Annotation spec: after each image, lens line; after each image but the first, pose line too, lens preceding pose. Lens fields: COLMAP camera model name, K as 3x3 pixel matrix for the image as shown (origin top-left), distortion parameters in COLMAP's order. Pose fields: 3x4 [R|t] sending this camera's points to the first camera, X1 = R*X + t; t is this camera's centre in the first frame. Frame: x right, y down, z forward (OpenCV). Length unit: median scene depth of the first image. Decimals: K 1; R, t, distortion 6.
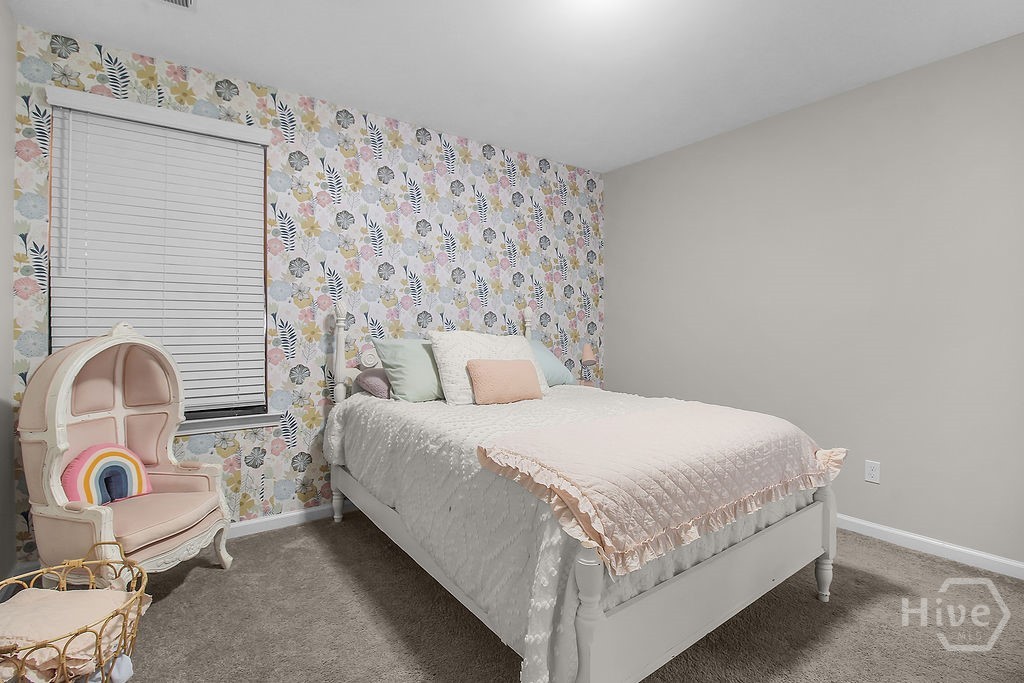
lens RADIAL K [[470.1, 0, 510.7], [0, 470.1, 341.1], [0, 0, 1]] dist [-0.023735, -0.002037]
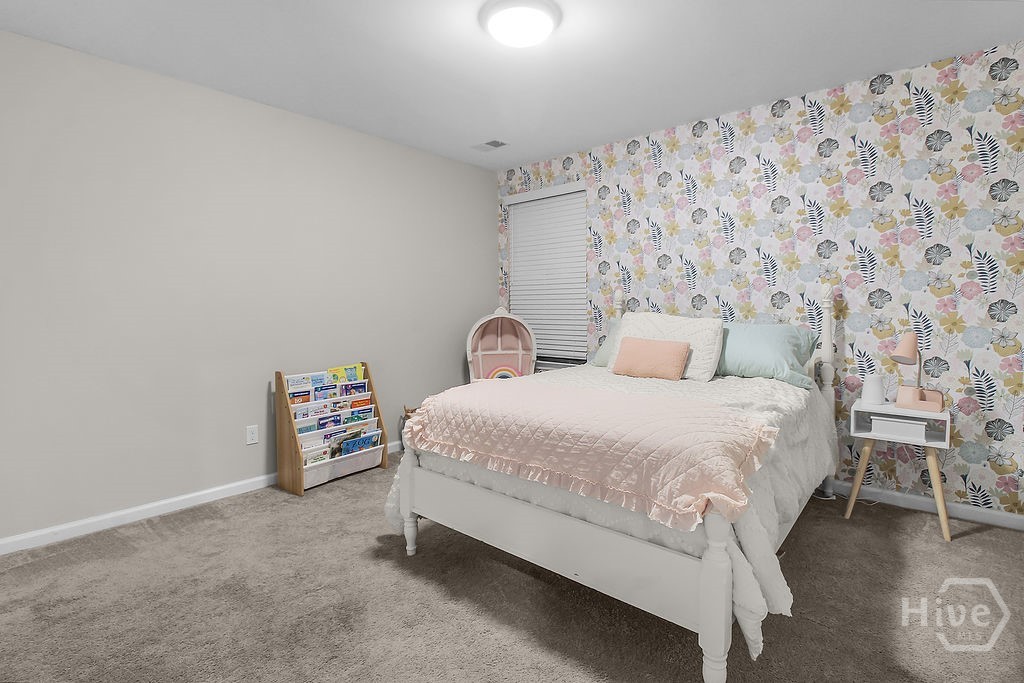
lens RADIAL K [[470.1, 0, 512.4], [0, 470.1, 339.3], [0, 0, 1]] dist [-0.023735, -0.002037]
pose [[0.223093, 0.064211, -0.972680, 0.906499], [-0.023445, 0.997893, 0.060498, -0.018894], [0.974515, 0.009308, 0.224128, 0.411446]]
